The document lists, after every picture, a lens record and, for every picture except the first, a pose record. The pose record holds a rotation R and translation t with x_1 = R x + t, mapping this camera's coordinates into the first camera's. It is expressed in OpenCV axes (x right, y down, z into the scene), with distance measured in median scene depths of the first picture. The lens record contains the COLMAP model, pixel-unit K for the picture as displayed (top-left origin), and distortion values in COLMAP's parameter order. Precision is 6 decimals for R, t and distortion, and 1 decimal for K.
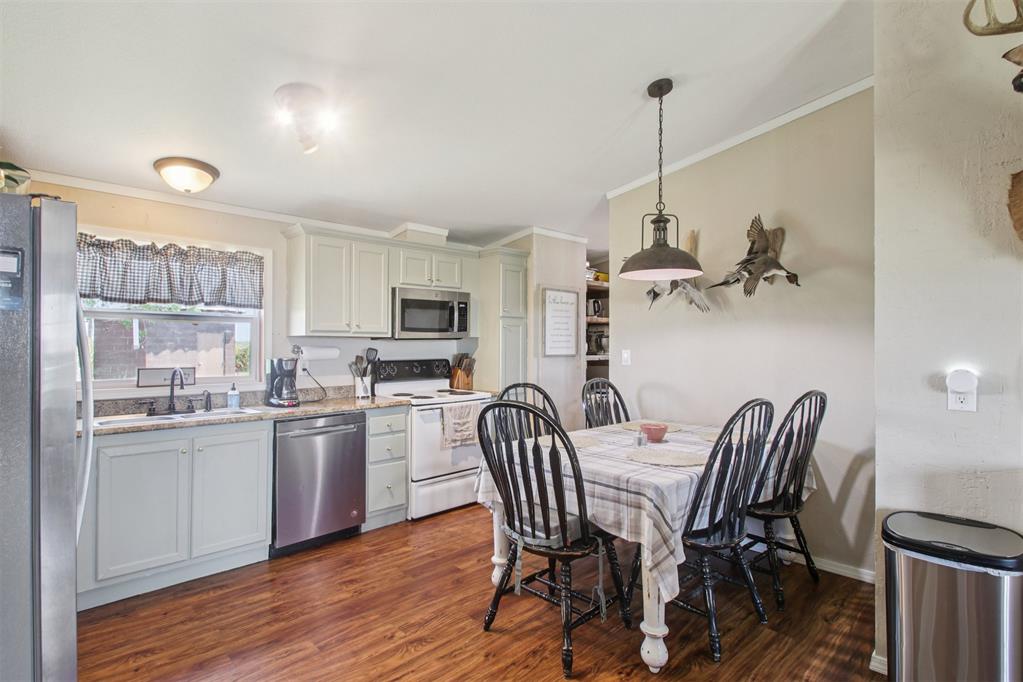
lens RADIAL K [[513.9, 0, 507.3], [0, 513.9, 338.2], [0, 0, 1]] dist [-0.001744, -0.000121]
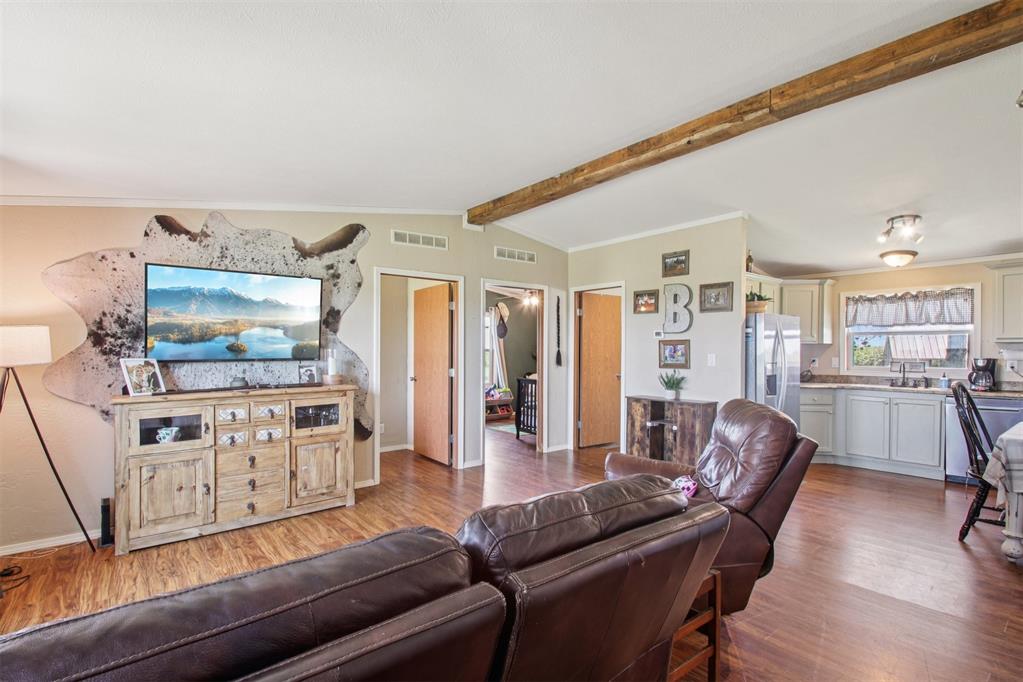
lens RADIAL K [[481.2, 0, 512.2], [0, 481.2, 352.2], [0, 0, 1]] dist [0.002861, -0.011850]
pose [[-0.087536, 0.005191, -0.996148, 0.967837], [0.016951, 0.999849, 0.003721, -0.004691], [0.996017, -0.016560, -0.087611, -0.189545]]
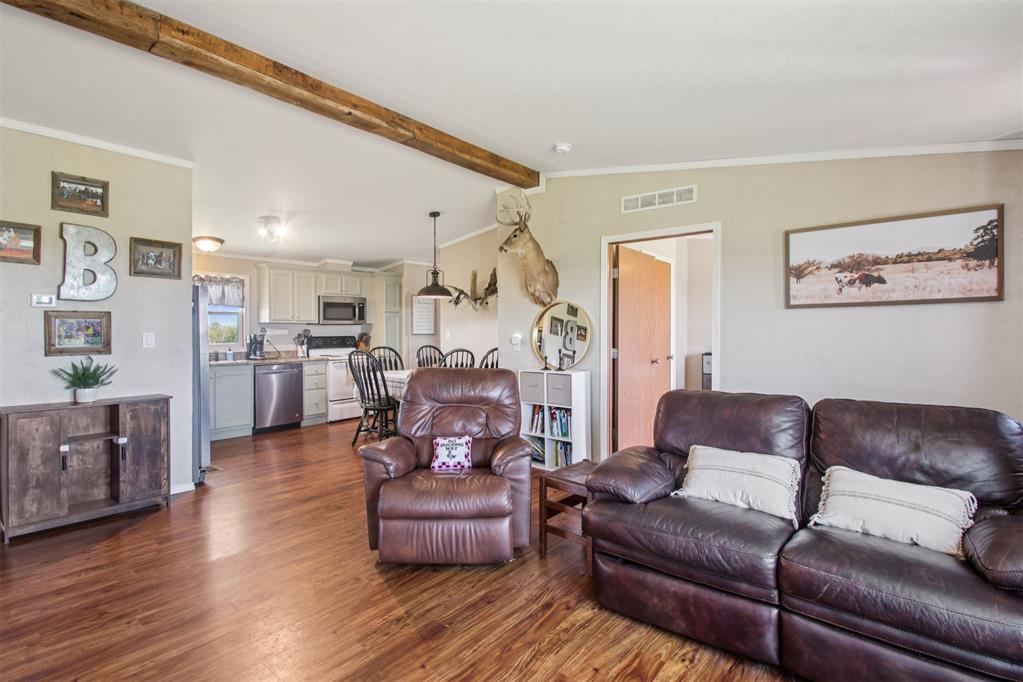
lens RADIAL K [[486.4, 0, 510.1], [0, 486.4, 332.9], [0, 0, 1]] dist [0.002937, -0.000566]
pose [[0.993822, 0.000718, 0.110986, 0.270704], [-0.003229, 0.999743, 0.022444, -0.009404], [-0.110941, -0.022664, 0.993569, -0.821047]]
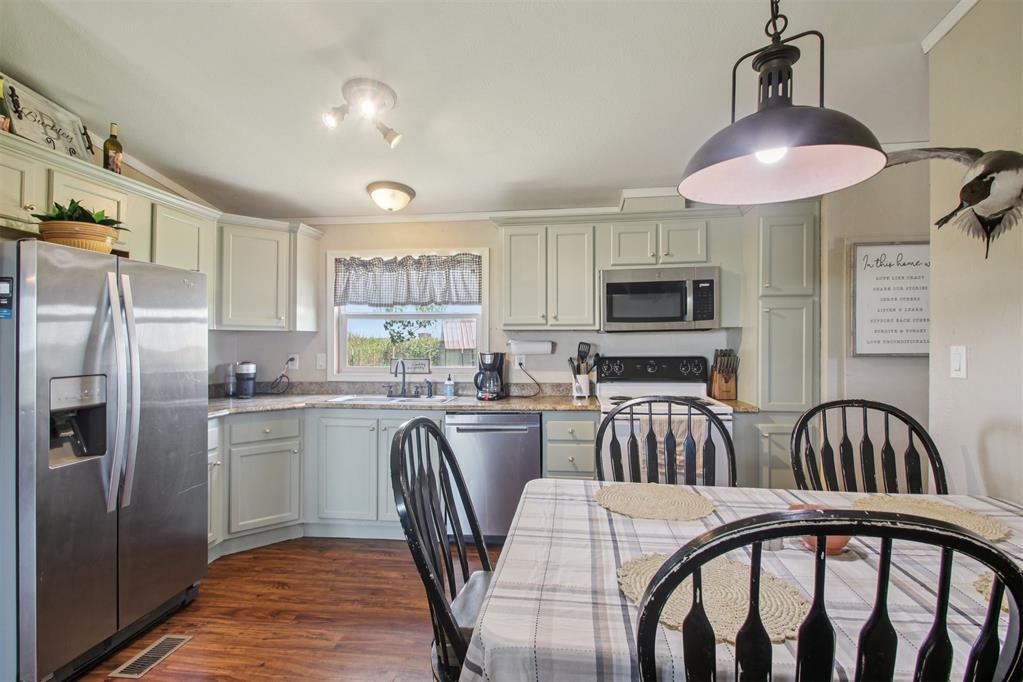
lens RADIAL K [[501.3, 0, 503.3], [0, 501.3, 338.4], [0, 0, 1]] dist [-0.000586, -0.001077]
pose [[0.623366, -0.005898, -0.781908, 0.344822], [0.015634, 0.999866, 0.004922, 0.006493], [0.781774, -0.015293, 0.623374, 0.380263]]
